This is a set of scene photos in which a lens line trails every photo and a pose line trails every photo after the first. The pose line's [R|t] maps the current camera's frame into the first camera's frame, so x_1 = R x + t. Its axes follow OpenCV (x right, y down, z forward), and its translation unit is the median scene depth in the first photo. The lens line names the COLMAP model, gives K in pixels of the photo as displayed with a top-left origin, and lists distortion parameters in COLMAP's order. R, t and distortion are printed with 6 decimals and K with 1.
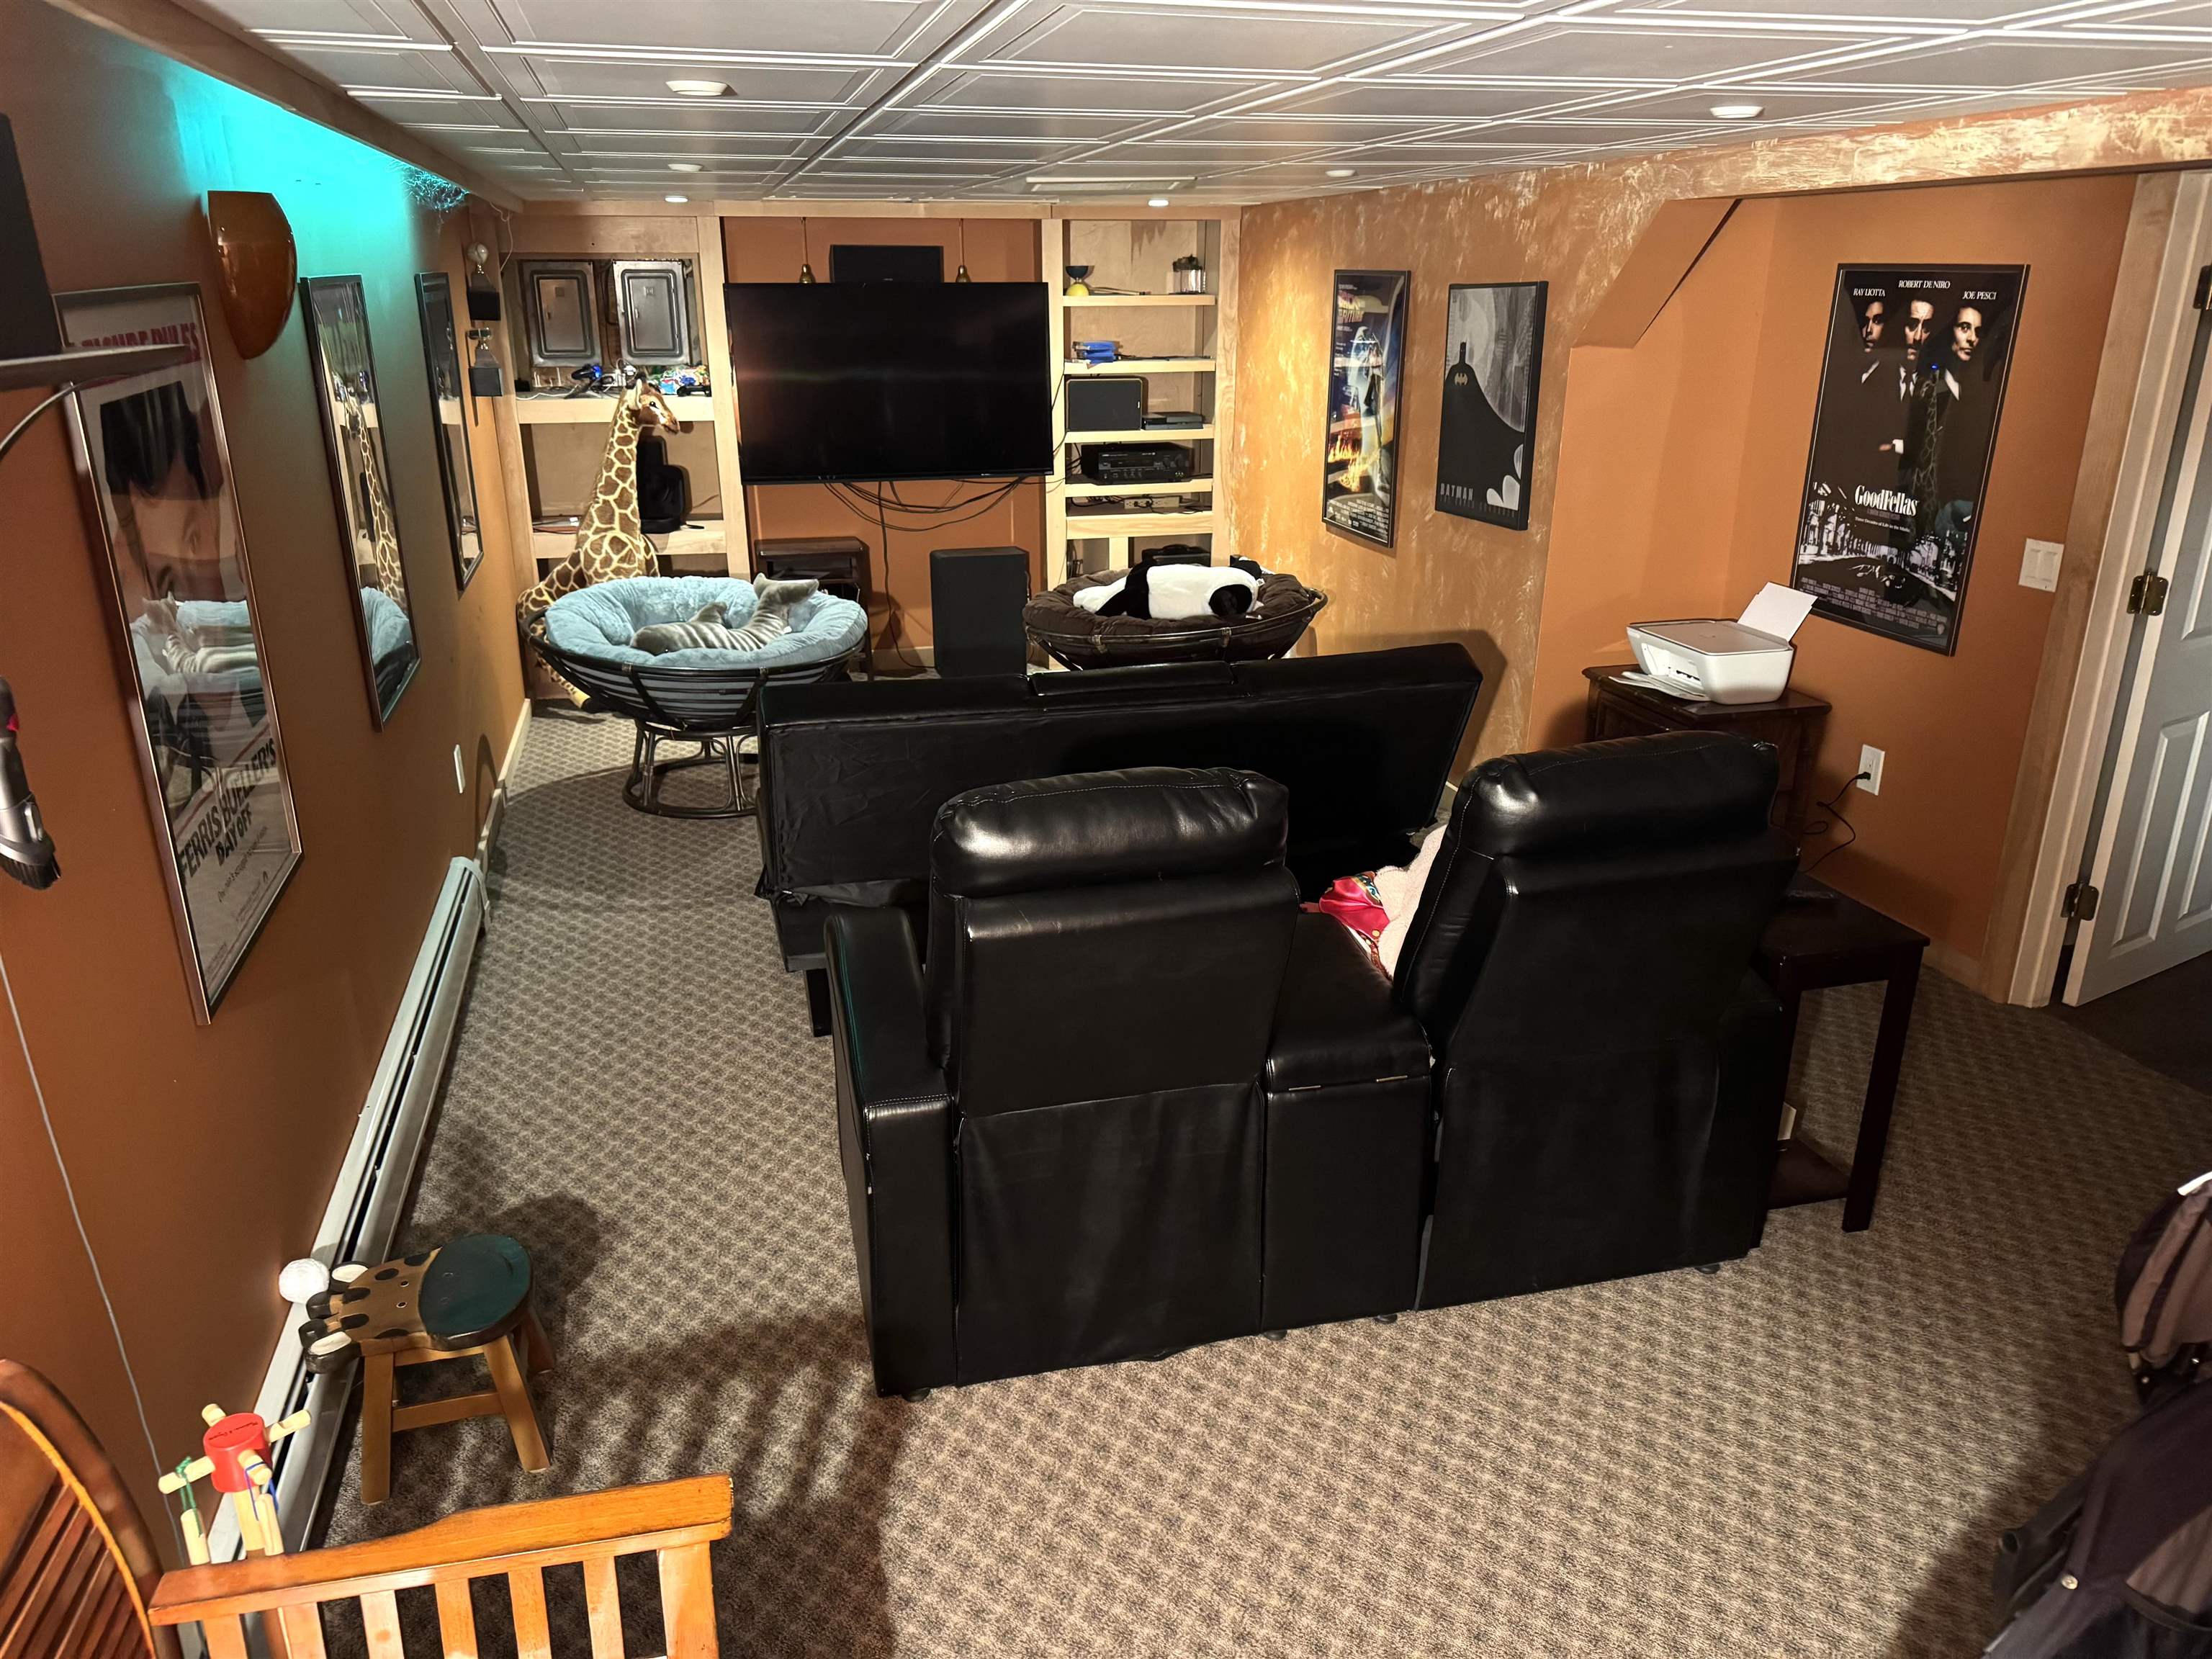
lens RADIAL K [[1556.9, 0, 1103.7], [0, 1556.9, 832.4], [0, 0, 1]] dist [0.007719, 0.001476]
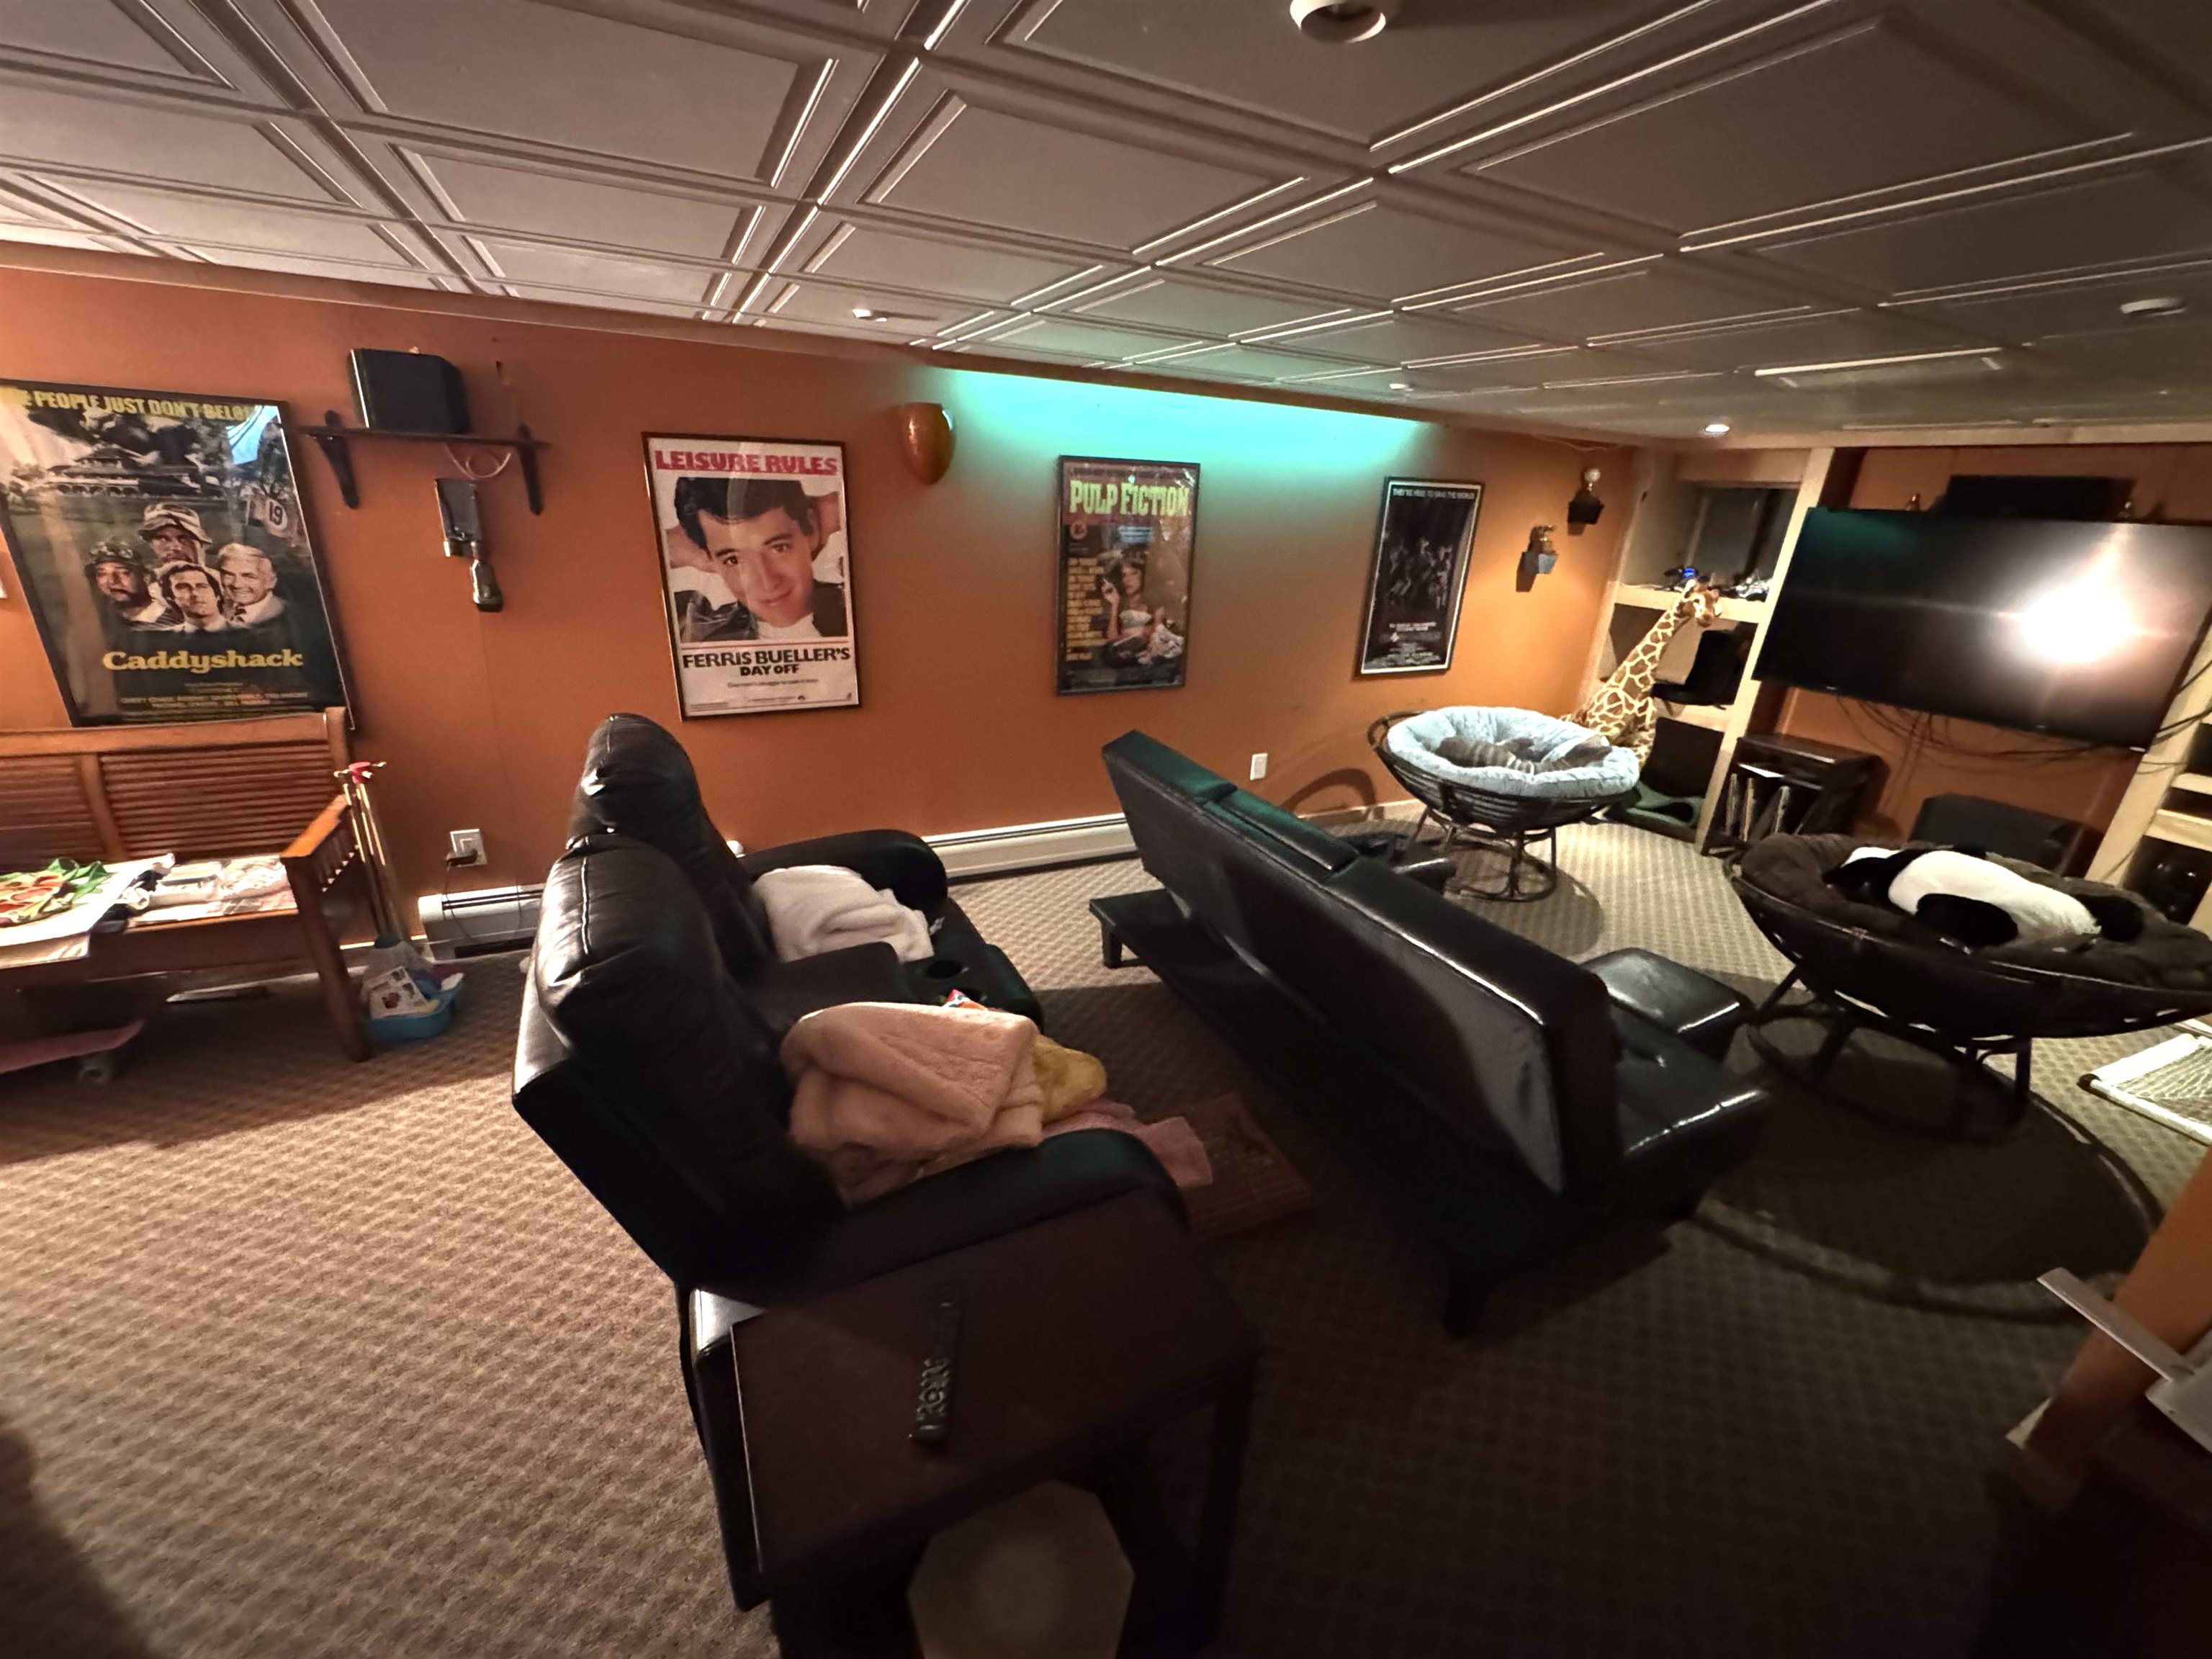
lens RADIAL K [[888.4, 0, 1109.8], [0, 888.4, 824.2], [0, 0, 1]] dist [-0.000269, -0.000018]
pose [[0.213730, 0.355698, -0.909834, 0.318999], [-0.367624, 0.892177, 0.262436, -0.128520], [0.905081, 0.278386, 0.321448, 0.393838]]
